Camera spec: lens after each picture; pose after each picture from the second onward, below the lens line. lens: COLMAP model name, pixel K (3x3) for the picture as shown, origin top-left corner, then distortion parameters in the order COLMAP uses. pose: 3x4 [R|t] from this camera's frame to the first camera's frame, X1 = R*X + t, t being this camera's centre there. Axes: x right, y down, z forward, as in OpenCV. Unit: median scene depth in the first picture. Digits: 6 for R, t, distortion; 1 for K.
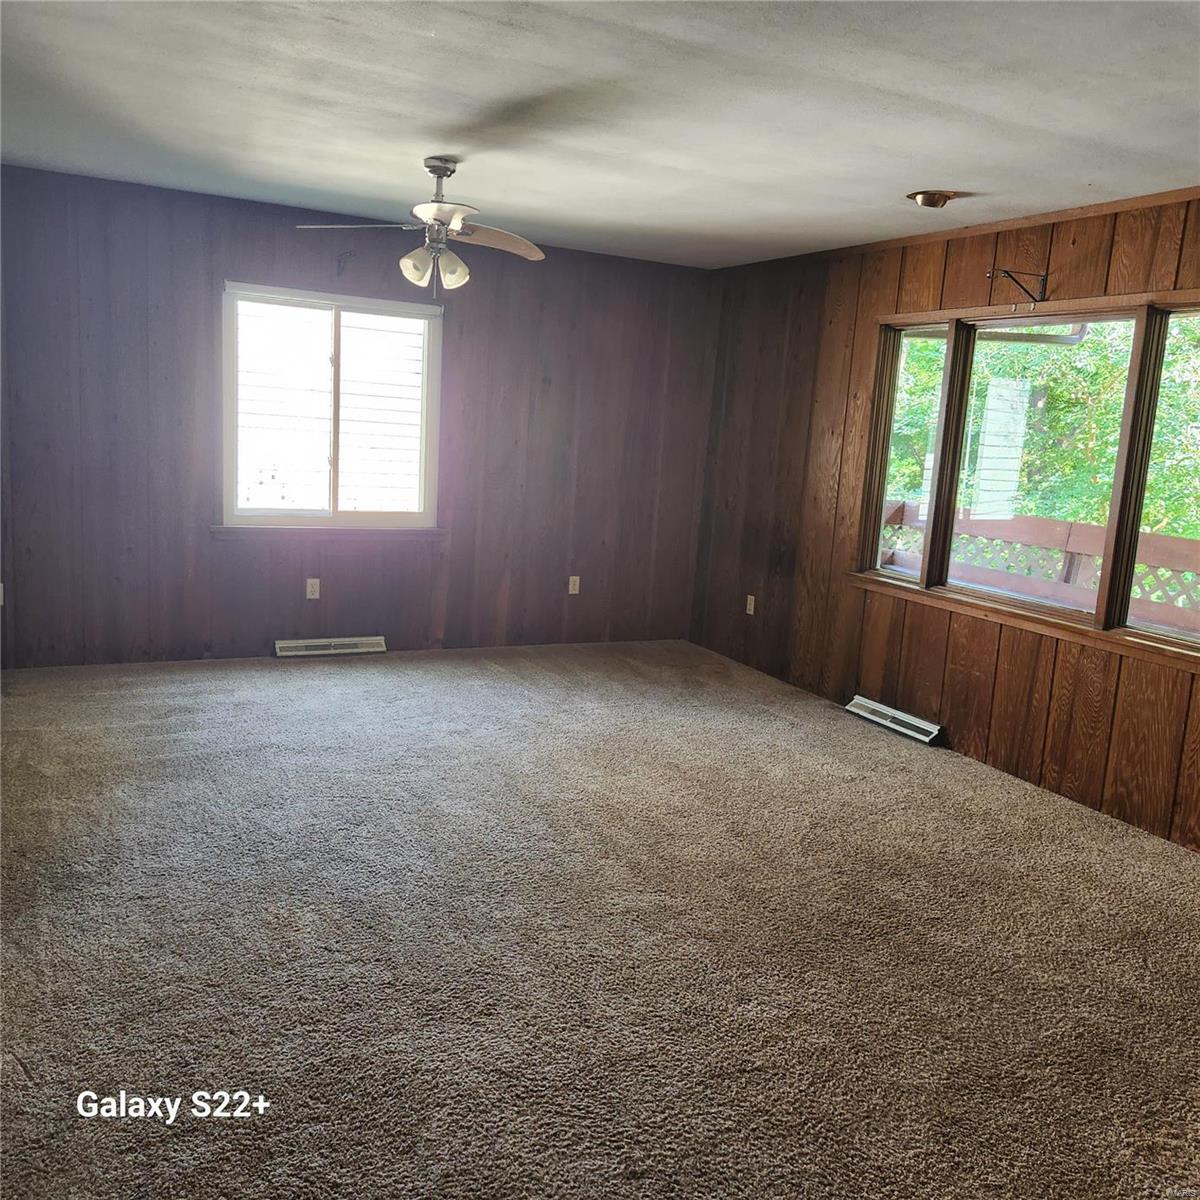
lens RADIAL K [[1075.2, 0, 610.1], [0, 1075.2, 599.1], [0, 0, 1]] dist [0.072440, -0.073743]
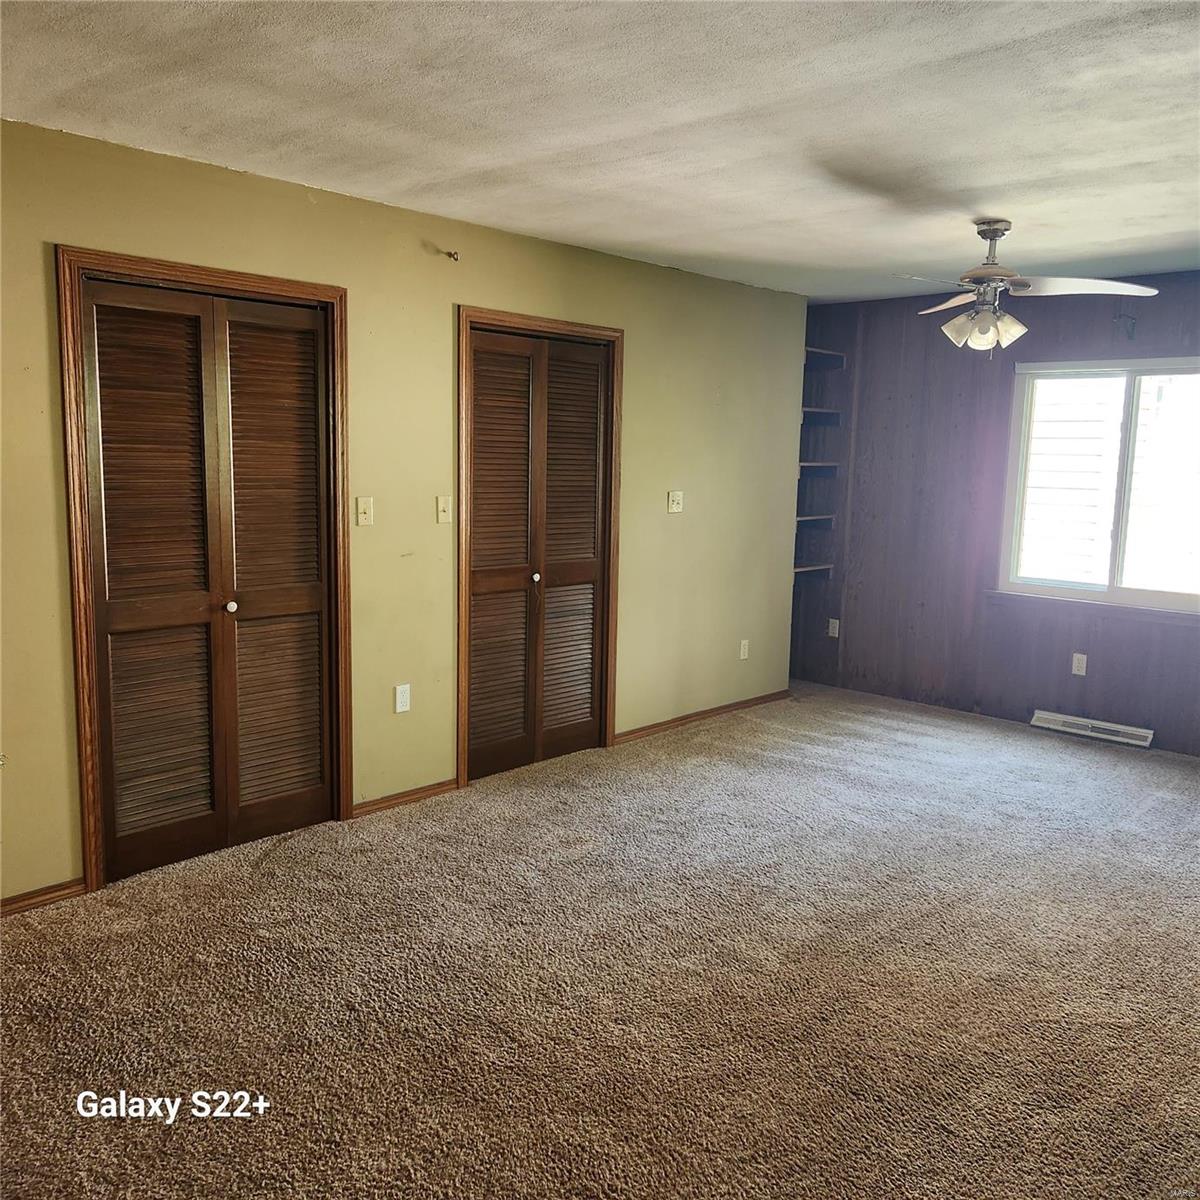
lens RADIAL K [[1075.2, 0, 610.3], [0, 1075.2, 605.3], [0, 0, 1]] dist [0.072440, -0.073743]
pose [[0.335125, 0.081363, -0.938654, 0.567288], [-0.162137, 0.986382, 0.027613, -0.023925], [0.928118, 0.142937, 0.343753, 0.315531]]
